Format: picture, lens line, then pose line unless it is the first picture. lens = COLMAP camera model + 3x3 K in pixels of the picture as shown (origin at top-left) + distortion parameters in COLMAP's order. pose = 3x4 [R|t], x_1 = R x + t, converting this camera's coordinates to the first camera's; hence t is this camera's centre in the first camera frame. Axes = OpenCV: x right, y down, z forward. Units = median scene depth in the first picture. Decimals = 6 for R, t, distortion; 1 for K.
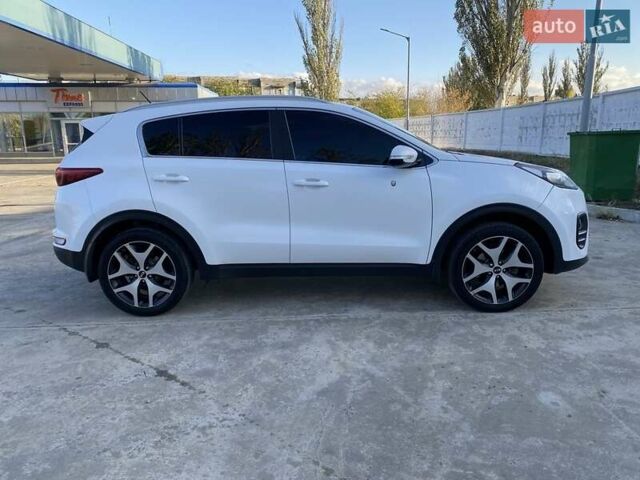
lens RADIAL K [[487.8, 0, 320.0], [0, 487.8, 240.0], [0, 0, 1]] dist [0.013727, -0.005592]
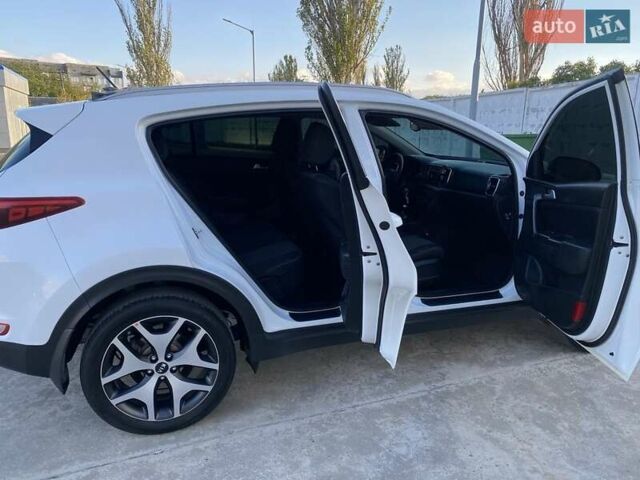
lens RADIAL K [[484.8, 0, 320.0], [0, 484.8, 240.0], [0, 0, 1]] dist [0.009666, -0.001529]
pose [[0.939120, -0.060057, 0.338299, -0.377018], [0.056358, 0.998195, 0.020755, -0.091989], [-0.338935, -0.000426, 0.940810, 0.364010]]
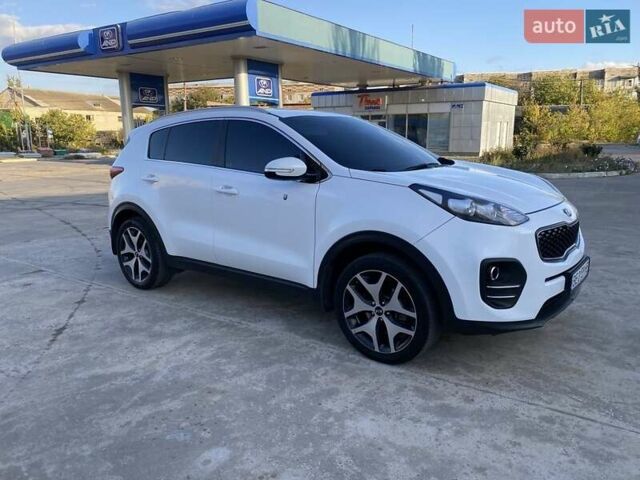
lens RADIAL K [[487.8, 0, 320.0], [0, 487.8, 240.0], [0, 0, 1]] dist [0.013727, -0.005592]
pose [[0.804799, 0.127729, -0.579641, 0.728516], [-0.126524, 0.991043, 0.042714, -0.078424], [0.579905, 0.038962, 0.813752, 0.264399]]
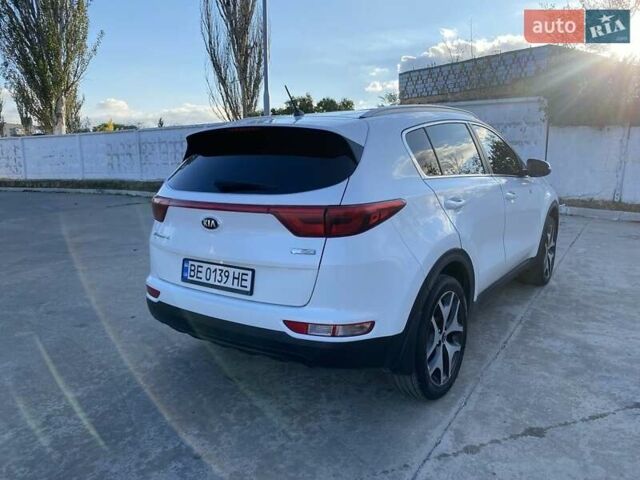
lens RADIAL K [[488.0, 0, 320.0], [0, 488.0, 240.0], [0, 0, 1]] dist [-0.000115, -0.003125]
pose [[0.560114, -0.139678, 0.816556, -1.051315], [0.185729, 0.981764, 0.040537, -0.137364], [-0.807327, 0.128953, 0.575842, 0.717982]]
